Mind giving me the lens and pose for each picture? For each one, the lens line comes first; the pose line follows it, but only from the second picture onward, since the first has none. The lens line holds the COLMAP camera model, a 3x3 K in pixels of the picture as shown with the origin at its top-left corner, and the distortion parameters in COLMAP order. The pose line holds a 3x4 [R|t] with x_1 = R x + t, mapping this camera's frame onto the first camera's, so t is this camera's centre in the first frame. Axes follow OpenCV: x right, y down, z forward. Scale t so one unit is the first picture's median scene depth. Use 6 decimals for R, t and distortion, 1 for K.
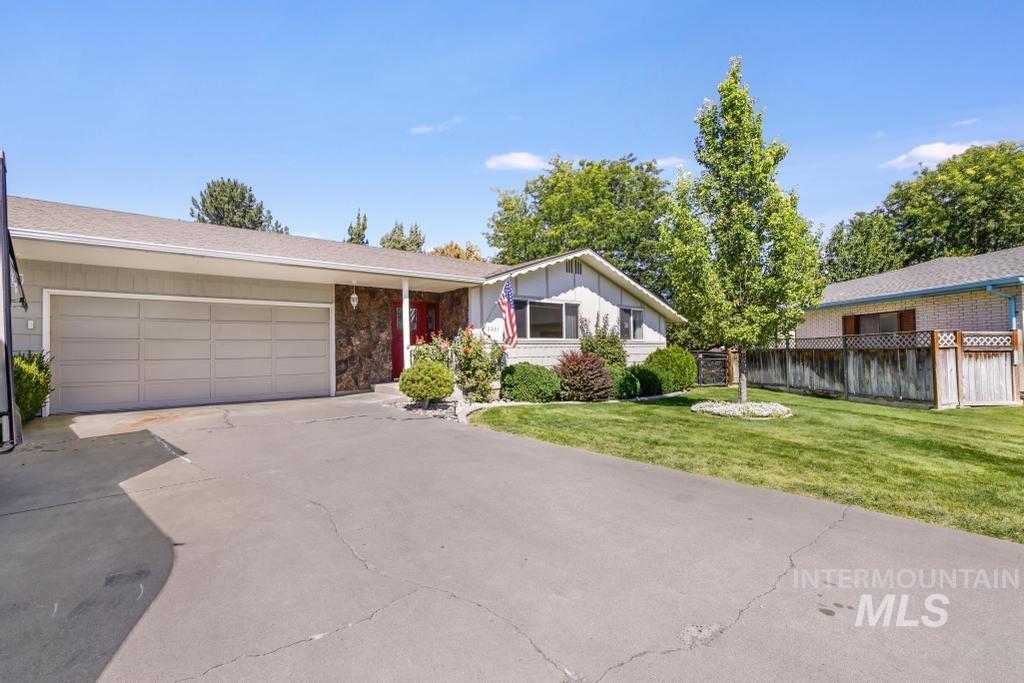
lens RADIAL K [[445.8, 0, 500.5], [0, 445.8, 342.0], [0, 0, 1]] dist [-0.033488, 0.013560]
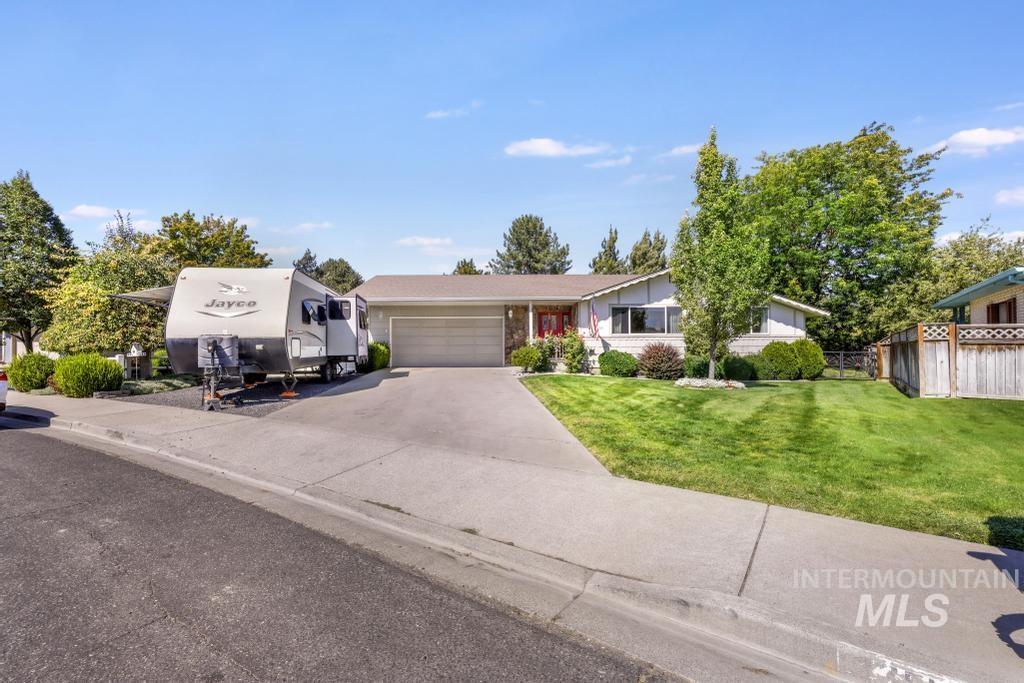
lens RADIAL K [[430.4, 0, 506.8], [0, 430.4, 343.2], [0, 0, 1]] dist [-0.017867, 0.000265]
pose [[0.787768, 0.004432, -0.615957, 0.646499], [0.006946, 0.999847, 0.016077, -0.002804], [0.615933, -0.016944, 0.787616, -0.344908]]
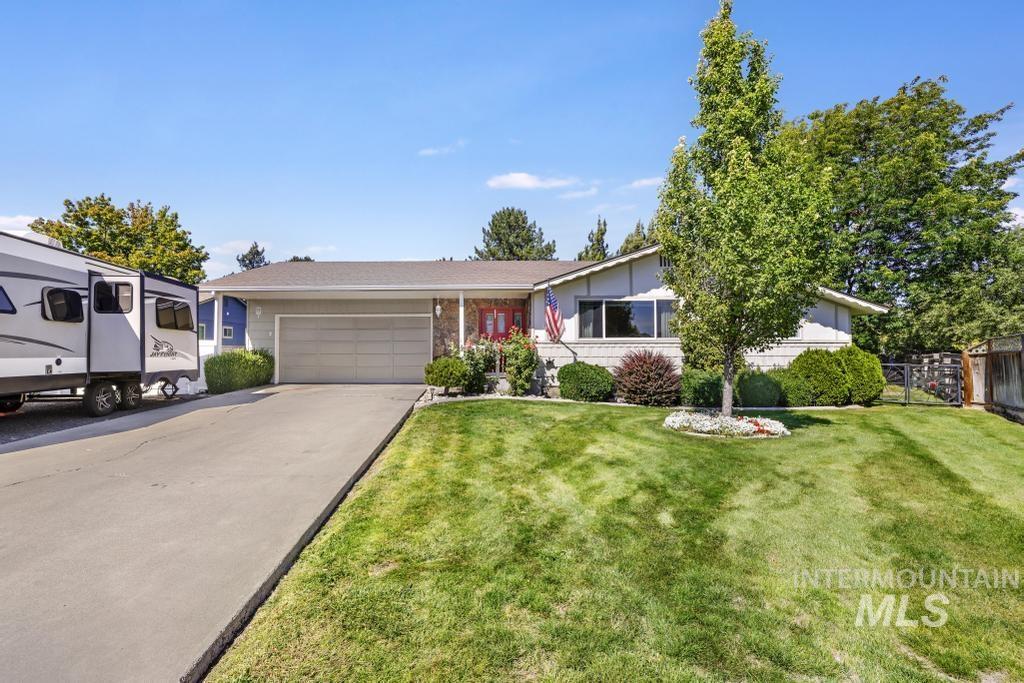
lens RADIAL K [[445.8, 0, 500.5], [0, 445.8, 342.0], [0, 0, 1]] dist [-0.033488, 0.013560]
pose [[0.788546, -0.003835, -0.614964, 0.533457], [0.004988, 0.999988, 0.000160, -0.000682], [0.614956, -0.003194, 0.788555, 0.076341]]
